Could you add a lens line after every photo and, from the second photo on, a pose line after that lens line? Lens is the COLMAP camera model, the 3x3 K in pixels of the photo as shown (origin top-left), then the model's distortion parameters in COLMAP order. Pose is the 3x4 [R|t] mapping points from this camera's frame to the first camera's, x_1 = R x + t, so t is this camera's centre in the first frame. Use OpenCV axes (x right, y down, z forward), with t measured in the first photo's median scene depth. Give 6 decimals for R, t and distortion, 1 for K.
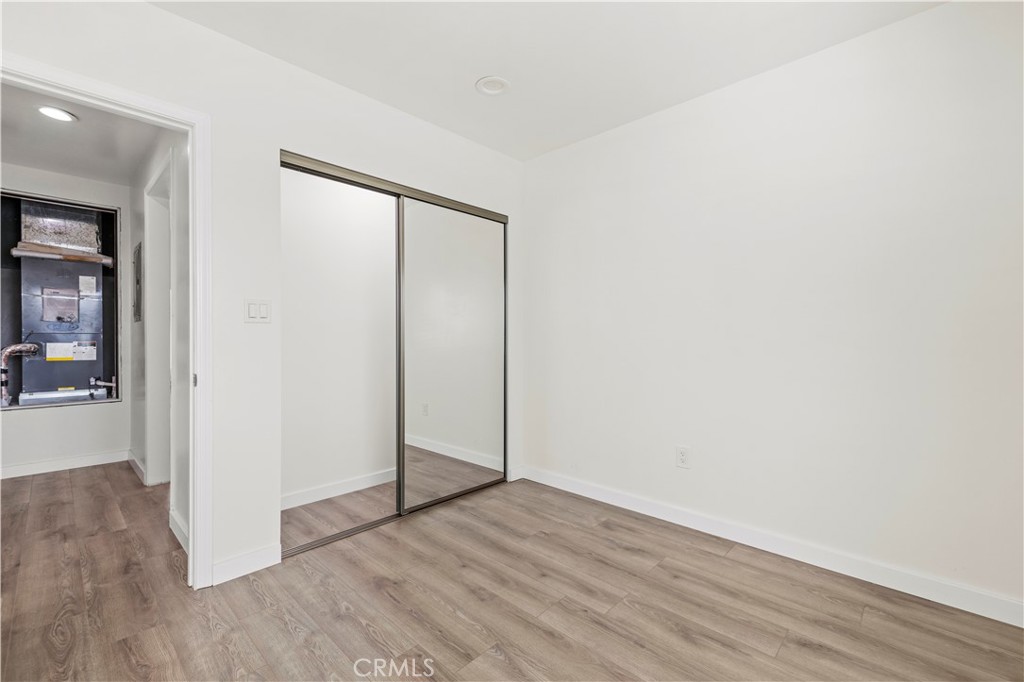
lens RADIAL K [[434.7, 0, 510.0], [0, 434.7, 338.1], [0, 0, 1]] dist [0.000043, 0.000649]
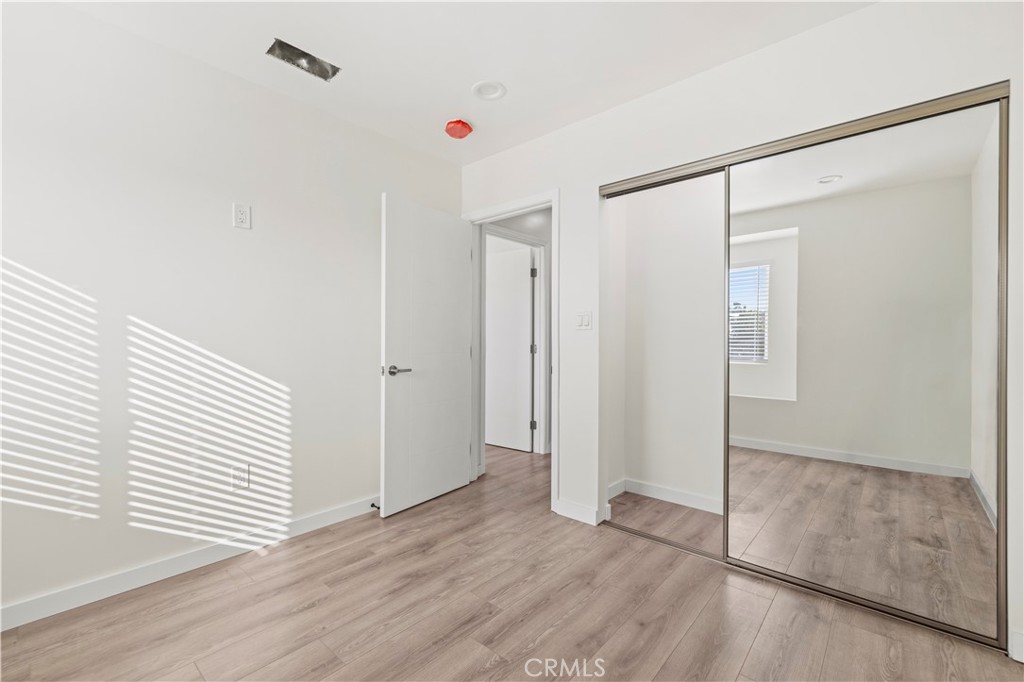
lens RADIAL K [[434.7, 0, 510.3], [0, 434.7, 342.4], [0, 0, 1]] dist [0.000043, 0.000649]
pose [[0.049923, 0.004765, -0.998742, 0.717934], [-0.003325, 0.999984, 0.004605, -0.004009], [0.998748, 0.003091, 0.049939, 0.741453]]
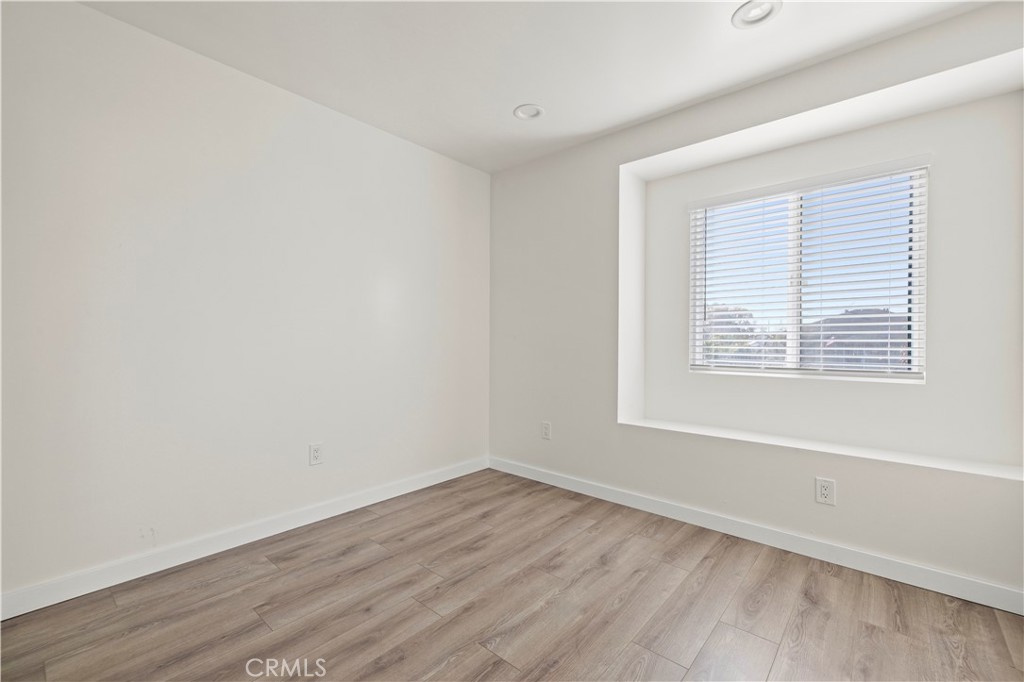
lens RADIAL K [[434.7, 0, 504.3], [0, 434.7, 343.8], [0, 0, 1]] dist [0.000043, 0.000649]
pose [[-0.033419, -0.013714, 0.999347, -0.790494], [-0.005729, 0.999892, 0.013529, 0.002206], [-0.999425, -0.005273, -0.033494, 0.759885]]
